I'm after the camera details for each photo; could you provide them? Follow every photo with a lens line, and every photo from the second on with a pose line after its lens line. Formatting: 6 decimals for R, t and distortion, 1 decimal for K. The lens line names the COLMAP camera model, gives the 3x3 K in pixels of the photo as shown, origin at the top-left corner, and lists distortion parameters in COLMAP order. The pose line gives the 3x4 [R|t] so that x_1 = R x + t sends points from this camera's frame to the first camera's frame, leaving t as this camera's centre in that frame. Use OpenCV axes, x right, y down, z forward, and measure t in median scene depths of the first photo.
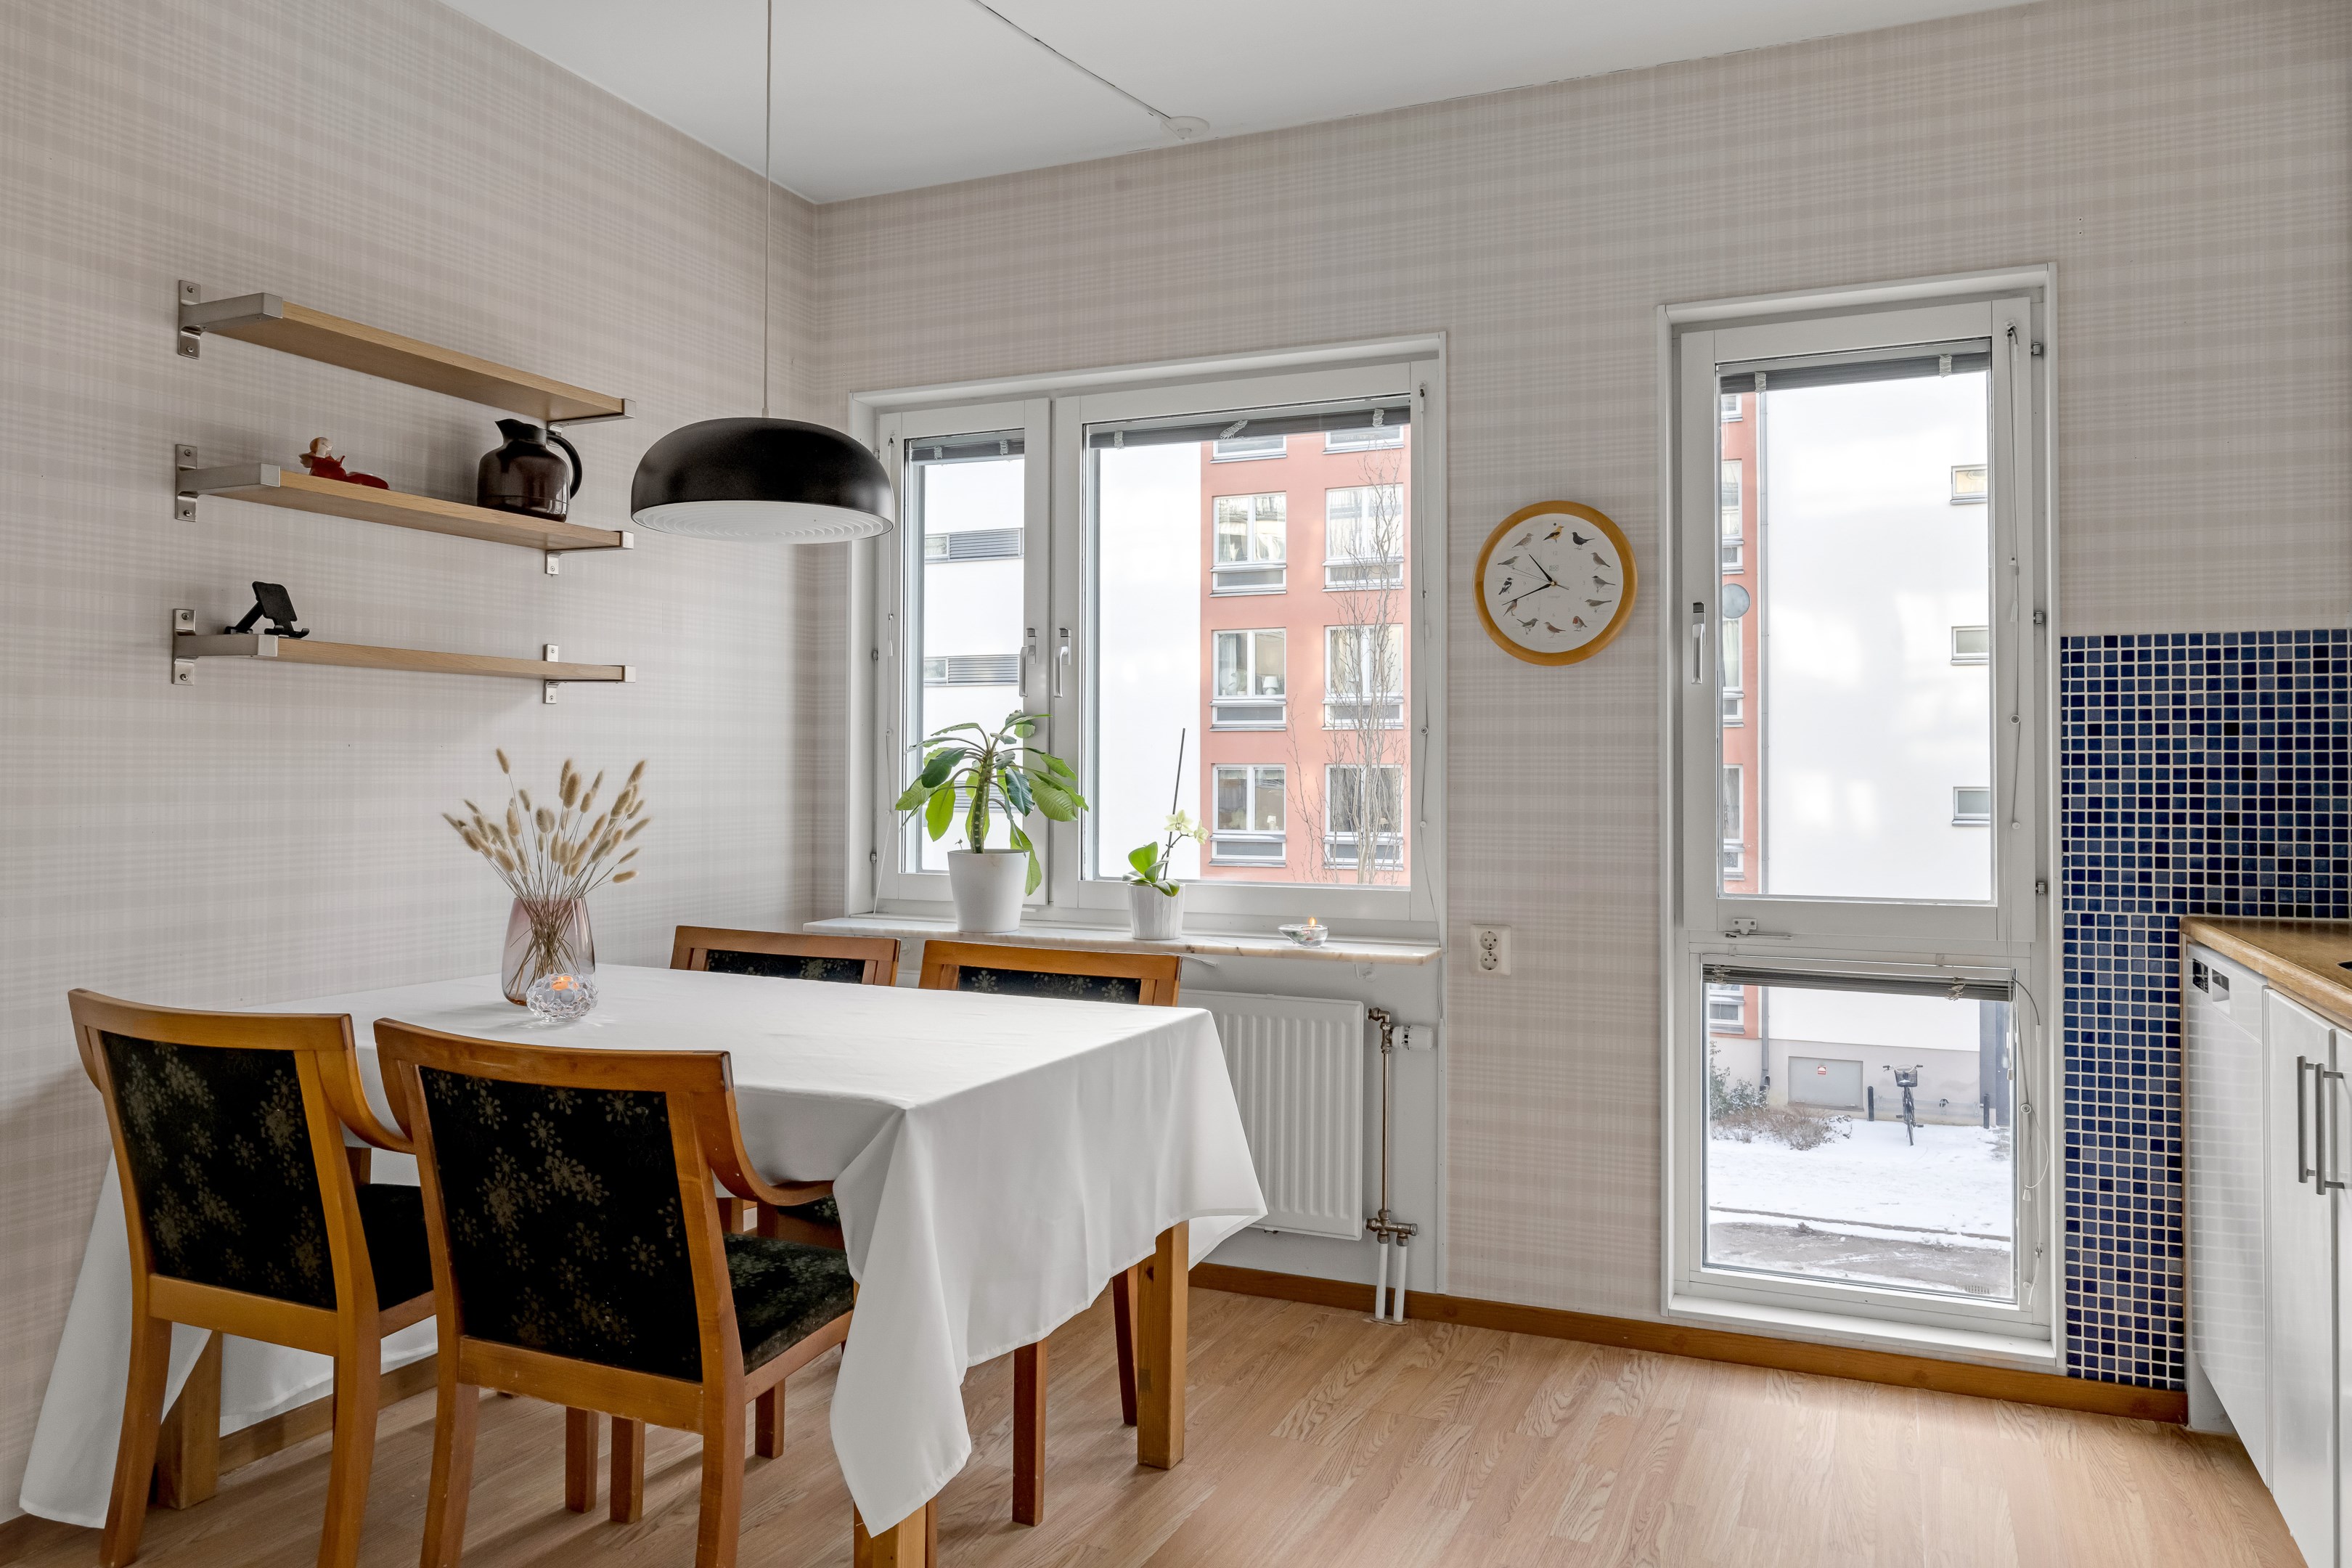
lens RADIAL K [[1559.0, 0, 1176.0], [0, 1559.0, 784.0], [0, 0, 1]] dist [0.000511, 0.002925]
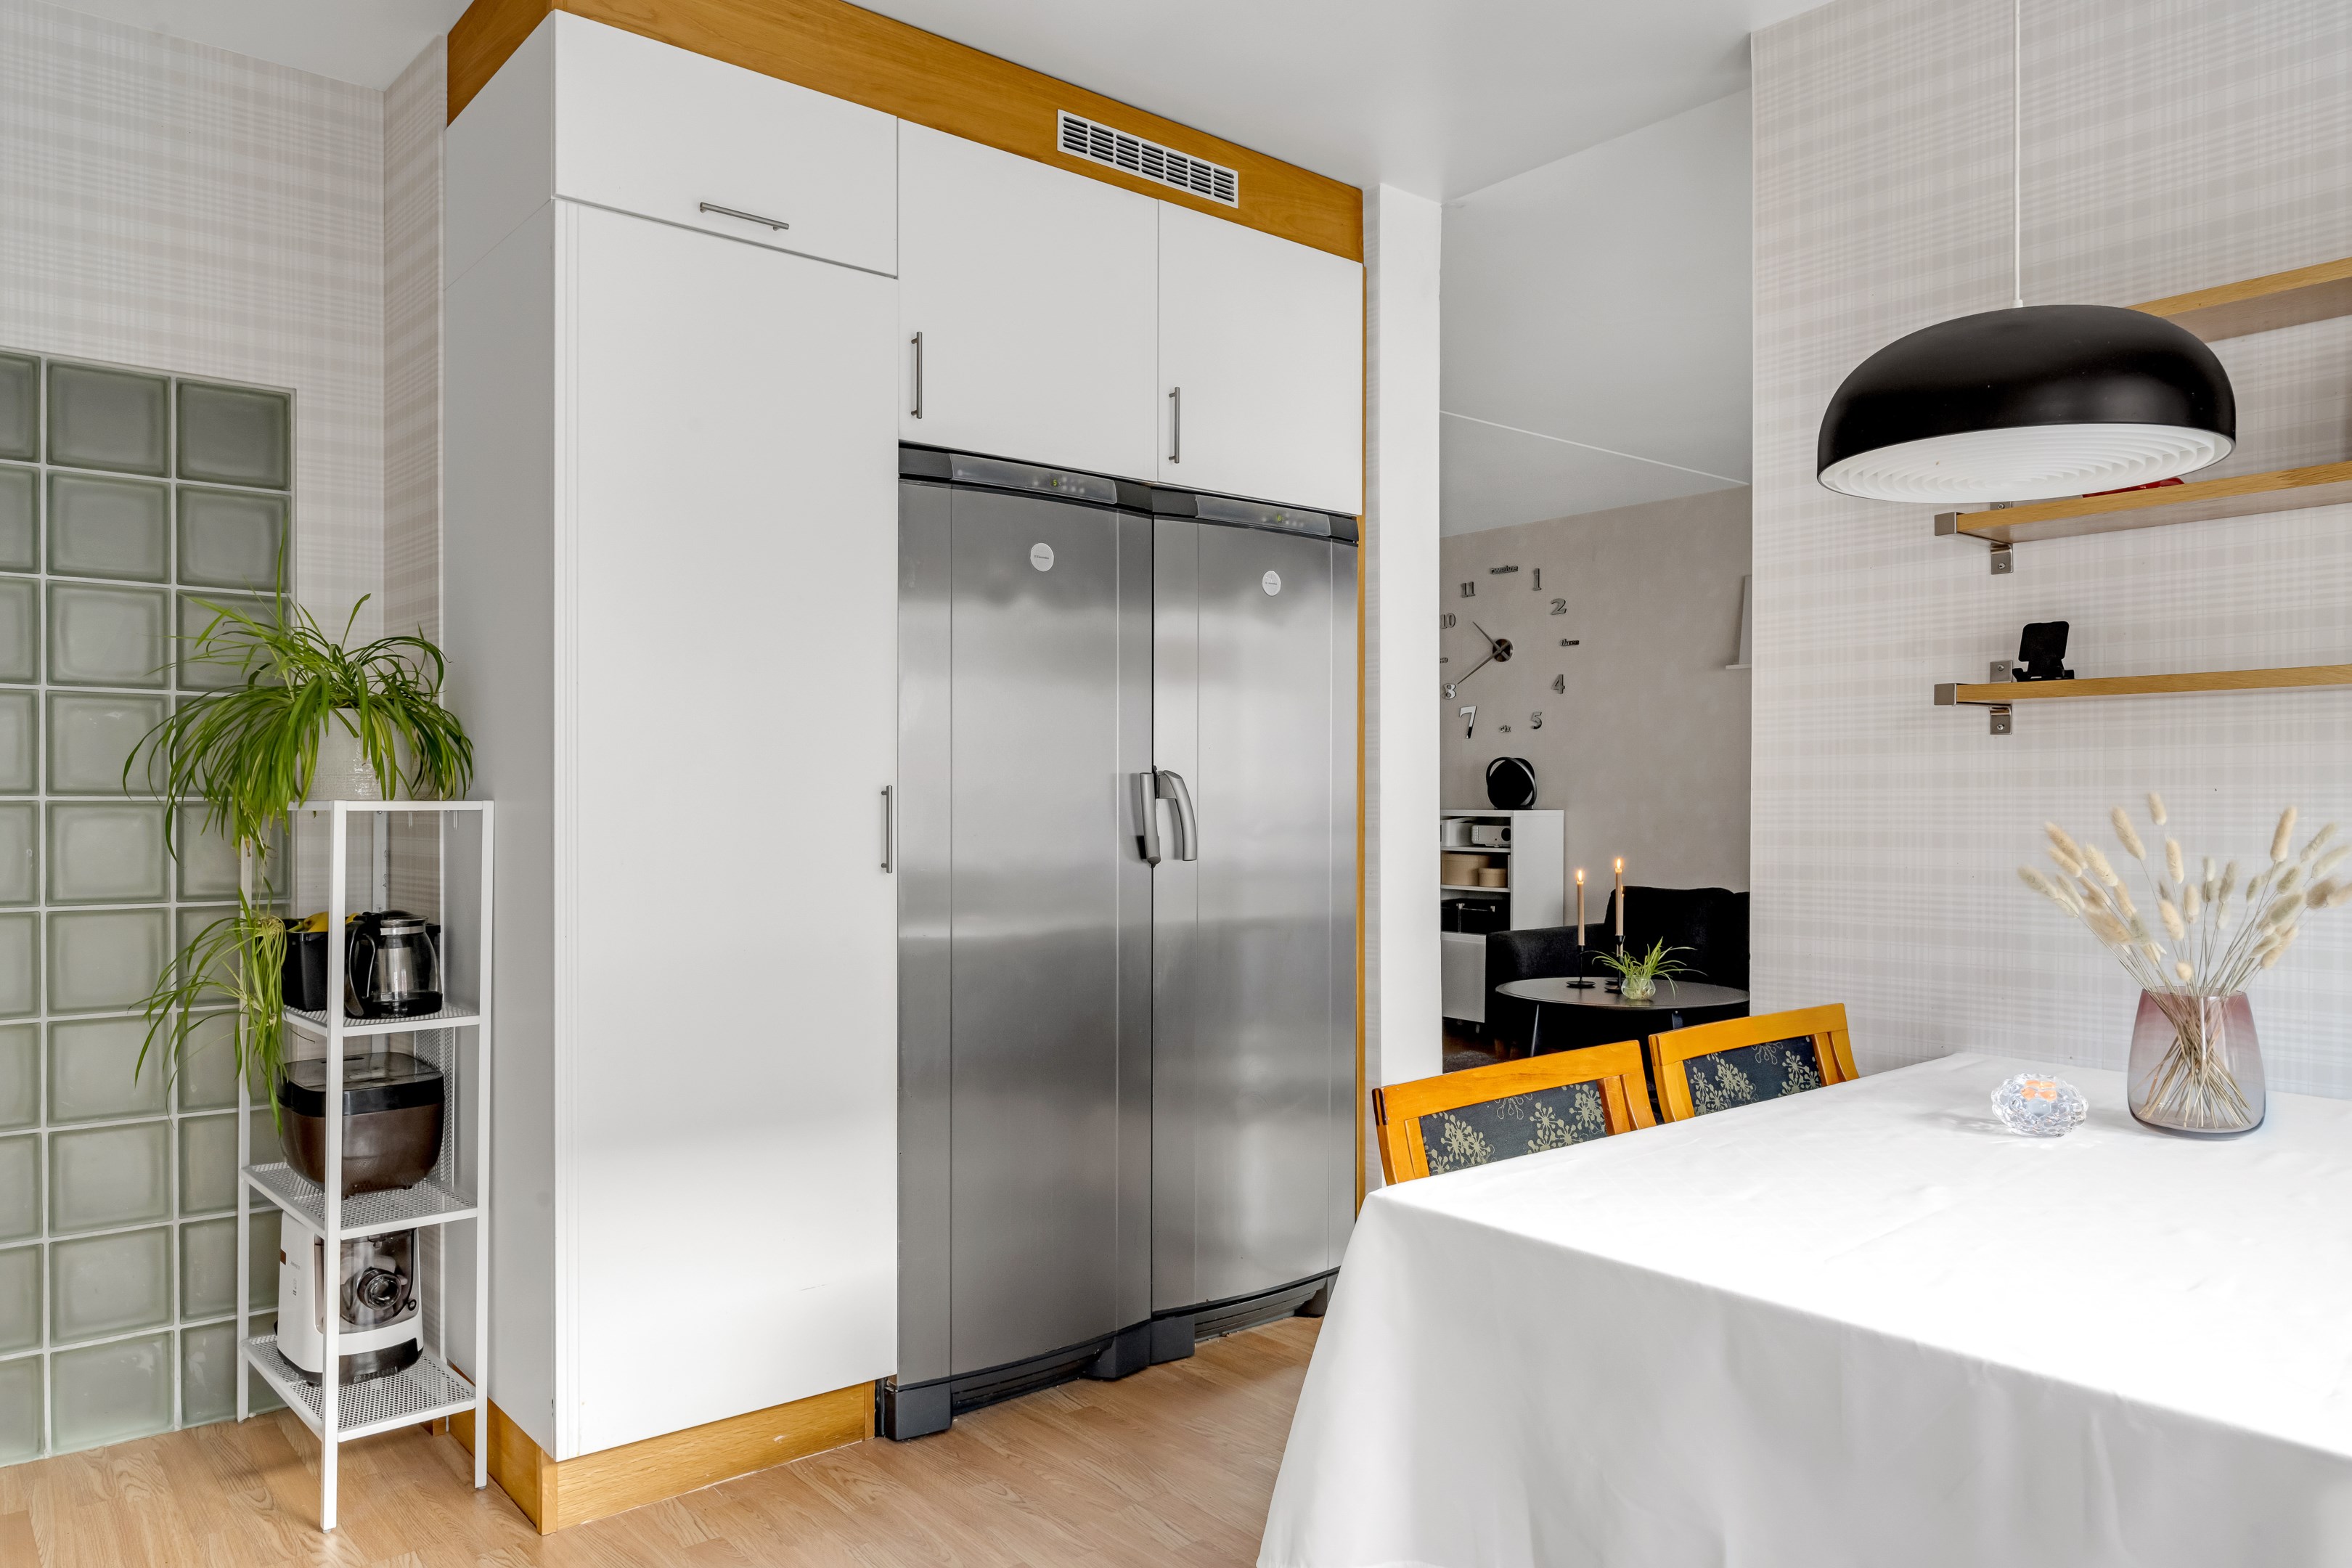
lens RADIAL K [[1564.3, 0, 1174.6], [0, 1564.3, 799.3], [0, 0, 1]] dist [-0.001603, 0.004902]
pose [[-0.458066, -0.000439, -0.888918, 0.513984], [-0.005277, 0.999984, 0.002226, -0.020160], [0.888902, 0.005711, -0.458061, 0.970814]]
